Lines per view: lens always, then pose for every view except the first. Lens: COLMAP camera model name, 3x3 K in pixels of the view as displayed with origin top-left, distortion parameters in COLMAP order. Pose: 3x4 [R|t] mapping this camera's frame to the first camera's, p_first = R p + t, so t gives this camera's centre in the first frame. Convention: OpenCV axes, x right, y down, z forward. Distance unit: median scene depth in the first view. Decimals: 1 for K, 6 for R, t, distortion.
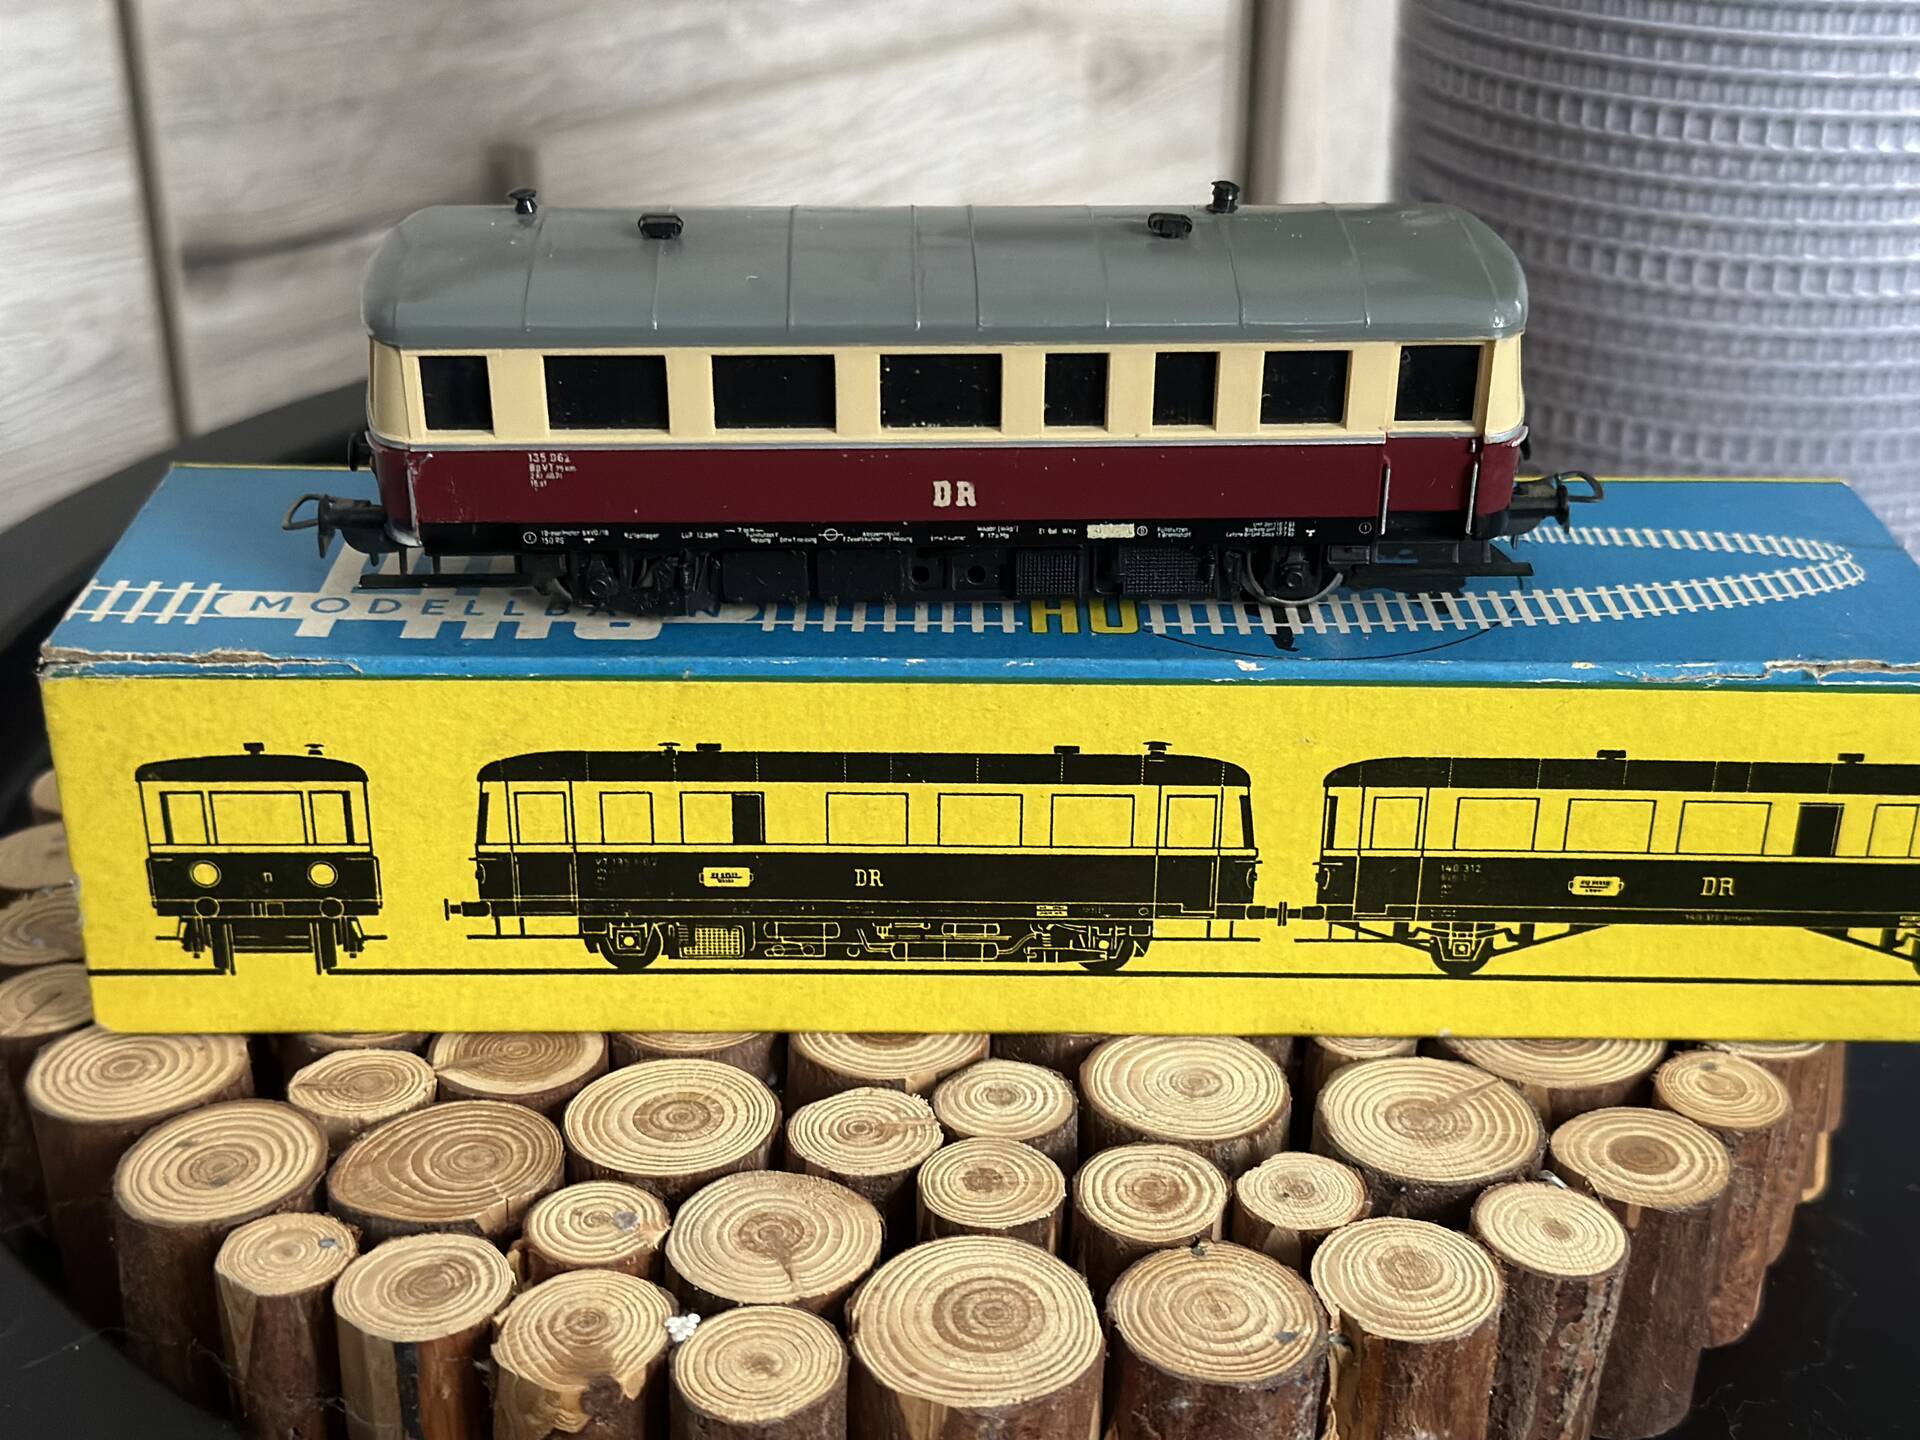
lens RADIAL K [[2758.0, 0, 960.0], [0, 2758.0, 720.0], [0, 0, 1]] dist [0.190218, -0.471232]
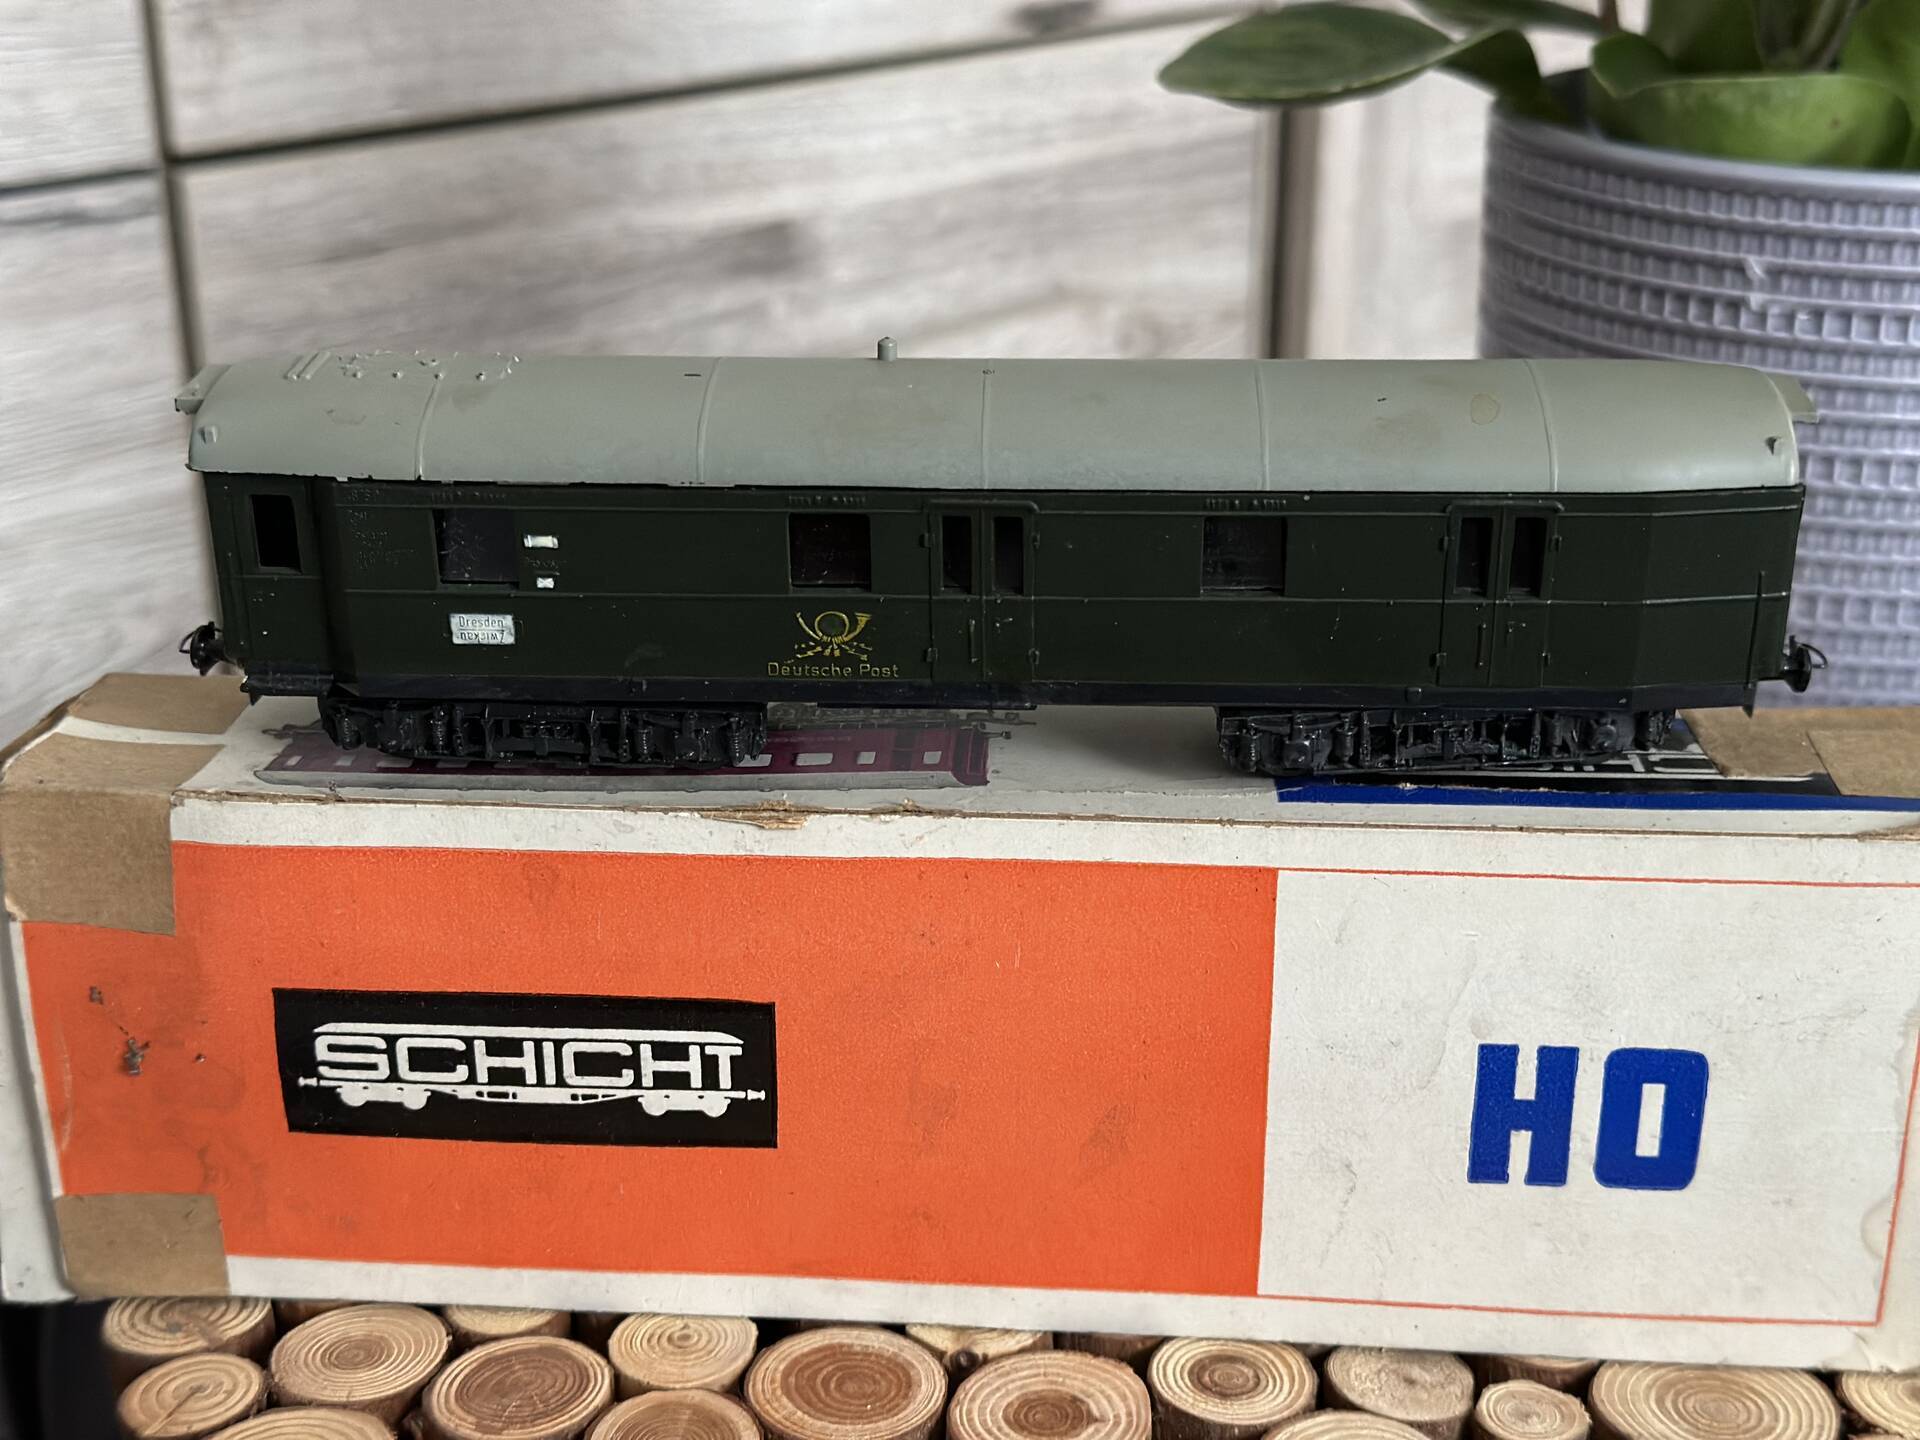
lens RADIAL K [[2758.2, 0, 979.3], [0, 2758.2, 717.8], [0, 0, 1]] dist [0.228289, -0.648857]
pose [[0.999835, -0.005947, 0.017151, -0.069523], [0.007220, 0.997143, -0.075197, -0.064434], [-0.016655, 0.075308, 0.997021, -0.002741]]
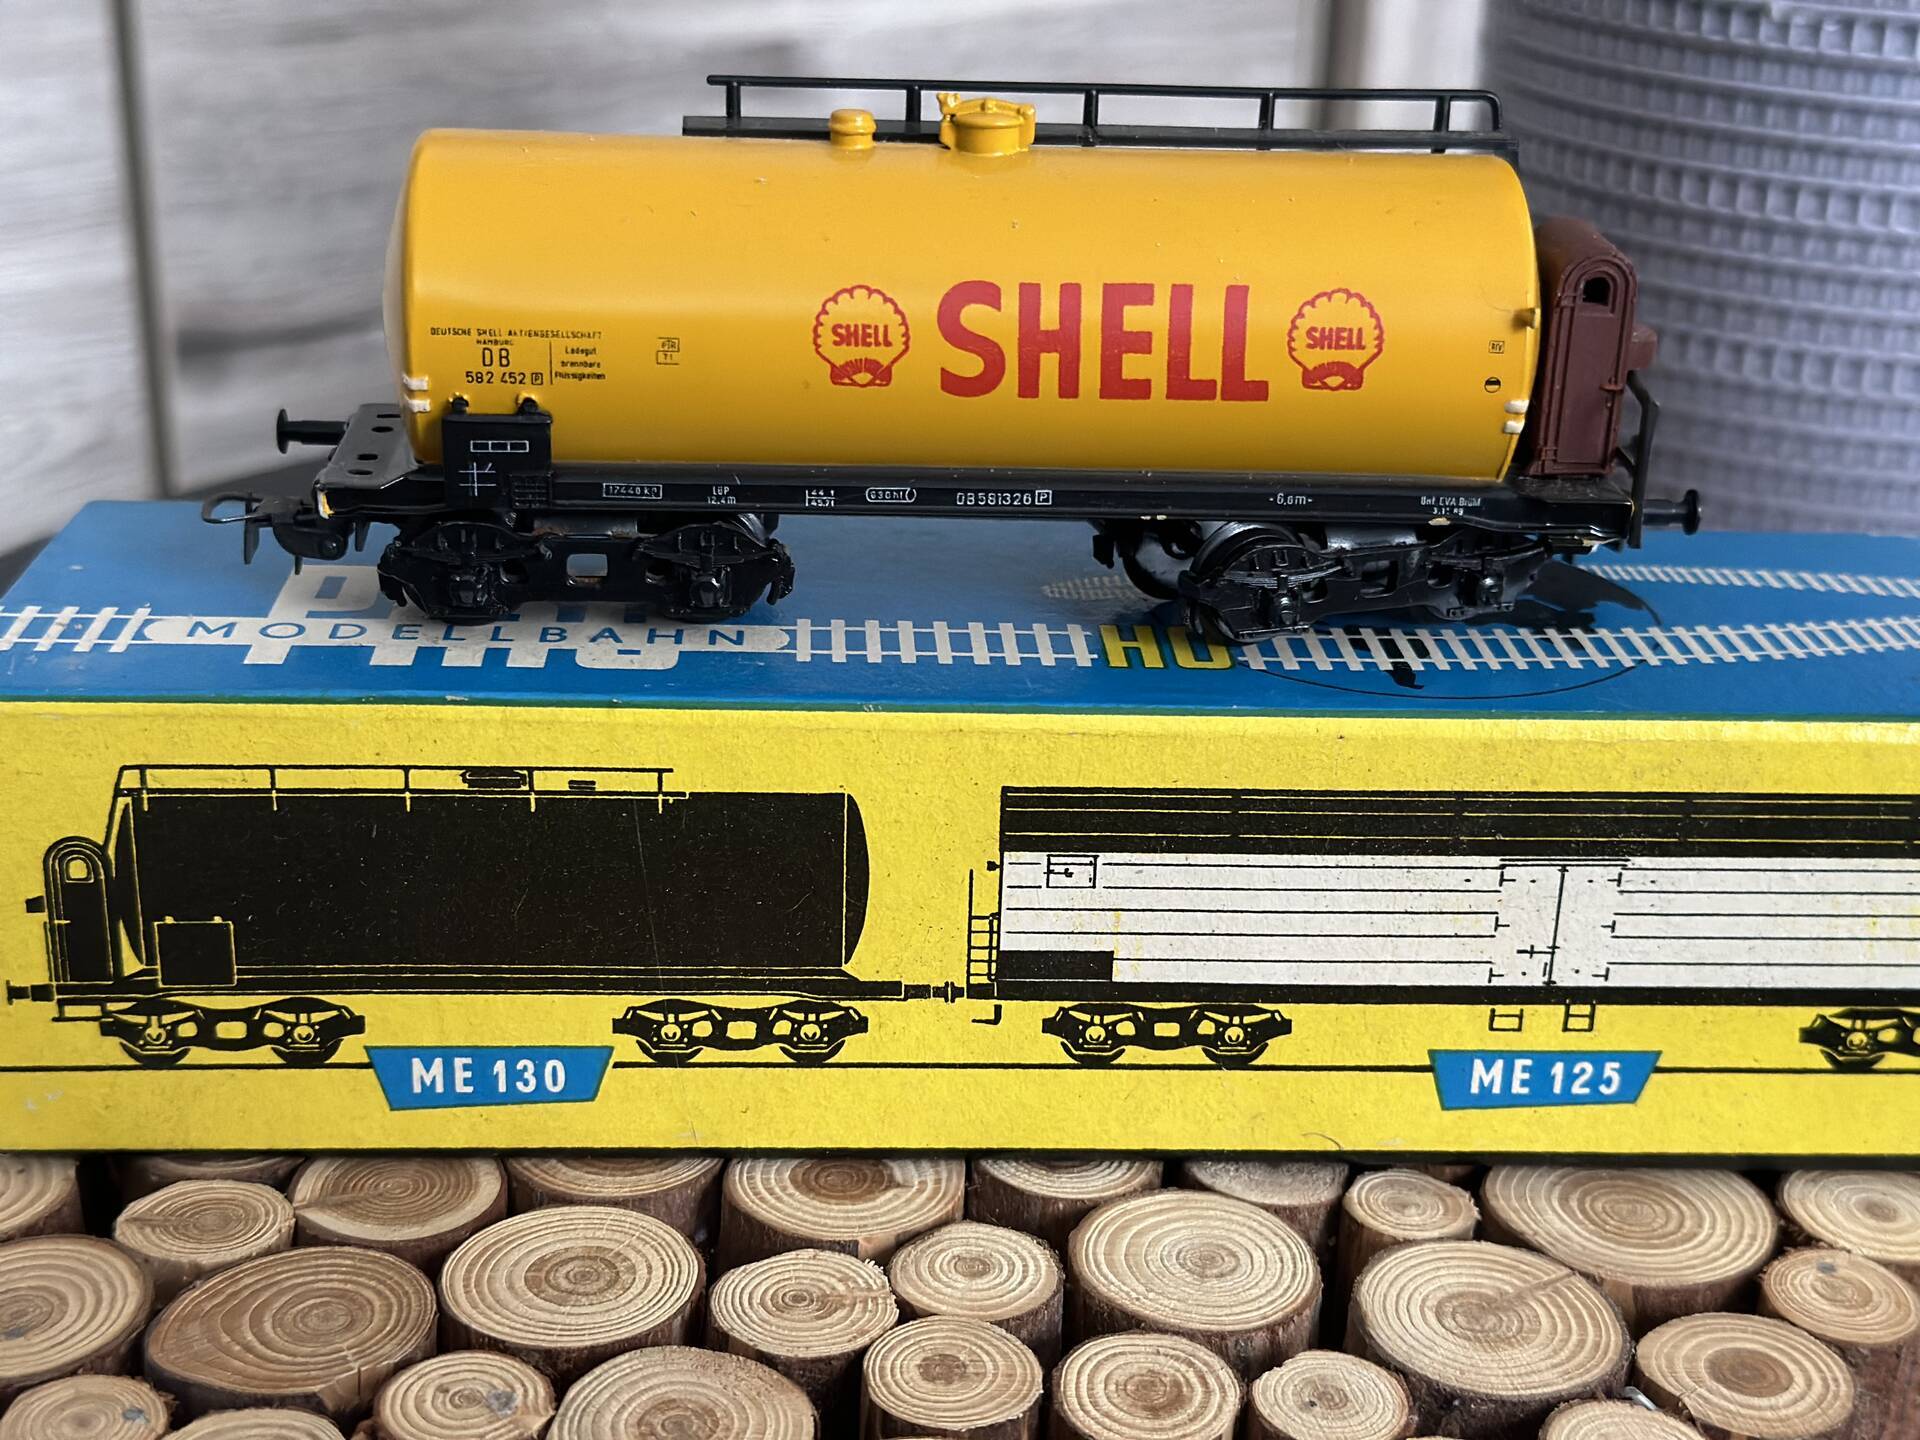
lens RADIAL K [[2762.2, 0, 969.5], [0, 2762.2, 724.2], [0, 0, 1]] dist [0.214911, -0.623103]
pose [[0.999144, 0.039290, -0.012977, 0.018837], [-0.040005, 0.997375, -0.060353, 0.024653], [0.010572, 0.060821, 0.998093, 0.160884]]
